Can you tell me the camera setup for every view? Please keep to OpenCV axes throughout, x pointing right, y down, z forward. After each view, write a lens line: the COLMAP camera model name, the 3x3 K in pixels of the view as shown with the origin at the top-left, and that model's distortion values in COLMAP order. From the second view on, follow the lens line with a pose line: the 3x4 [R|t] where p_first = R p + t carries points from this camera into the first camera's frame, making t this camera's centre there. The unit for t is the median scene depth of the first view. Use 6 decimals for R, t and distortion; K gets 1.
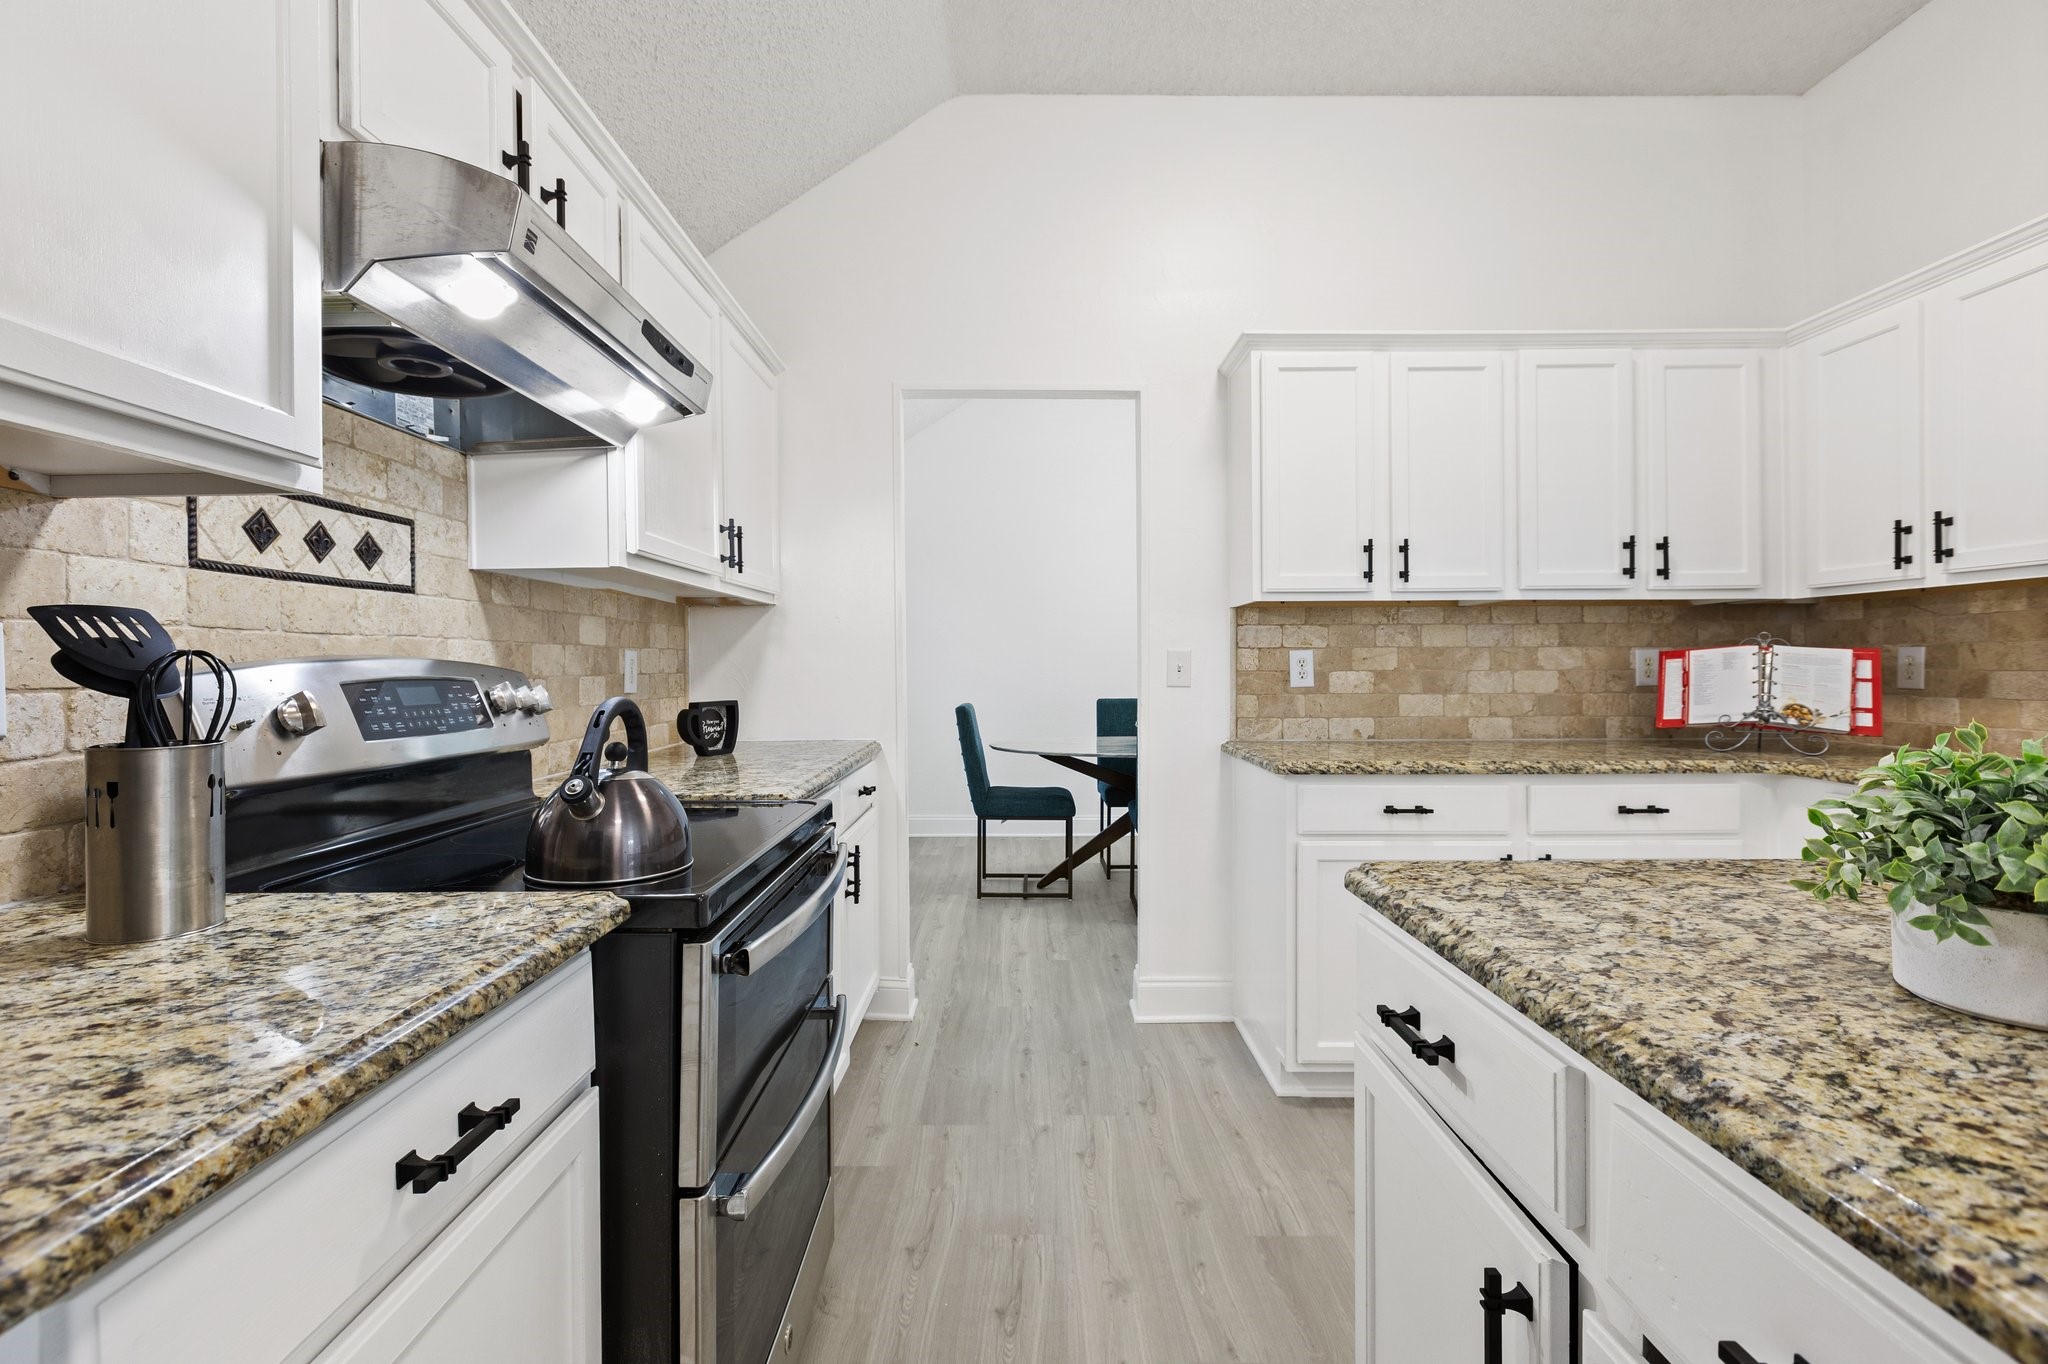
lens RADIAL K [[928.7, 0, 1027.6], [0, 928.7, 668.1], [0, 0, 1]] dist [-0.000756, 0.000633]
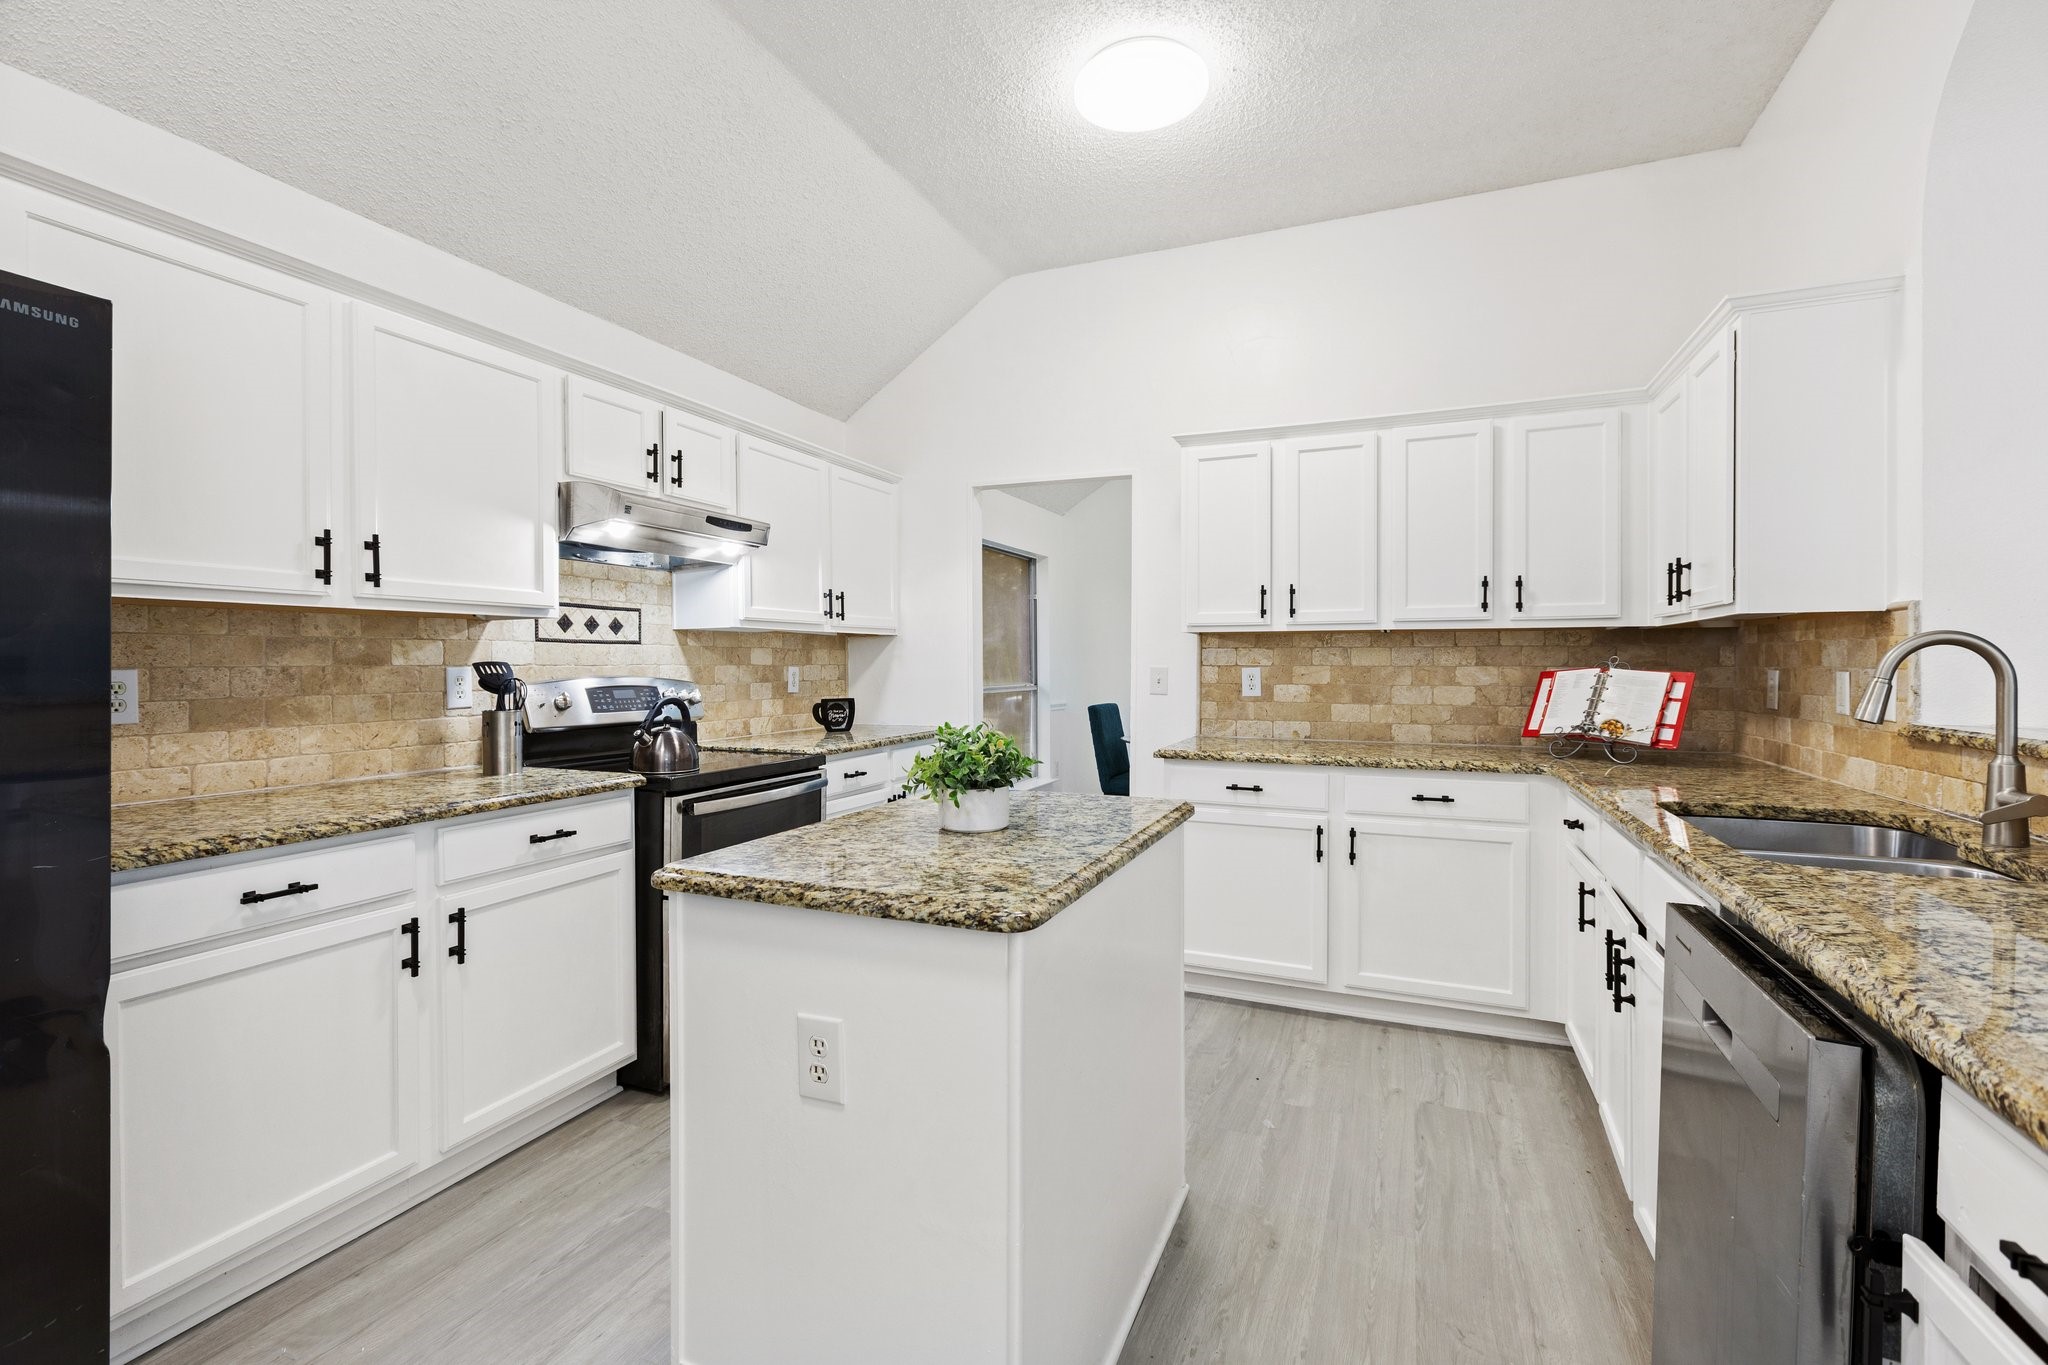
lens RADIAL K [[928.7, 0, 1017.2], [0, 928.7, 681.2], [0, 0, 1]] dist [-0.000756, 0.000633]
pose [[0.915467, 0.012416, -0.402201, 0.613866], [-0.005852, 0.999829, 0.017546, -0.025202], [0.402350, -0.013709, 0.915383, -0.365699]]
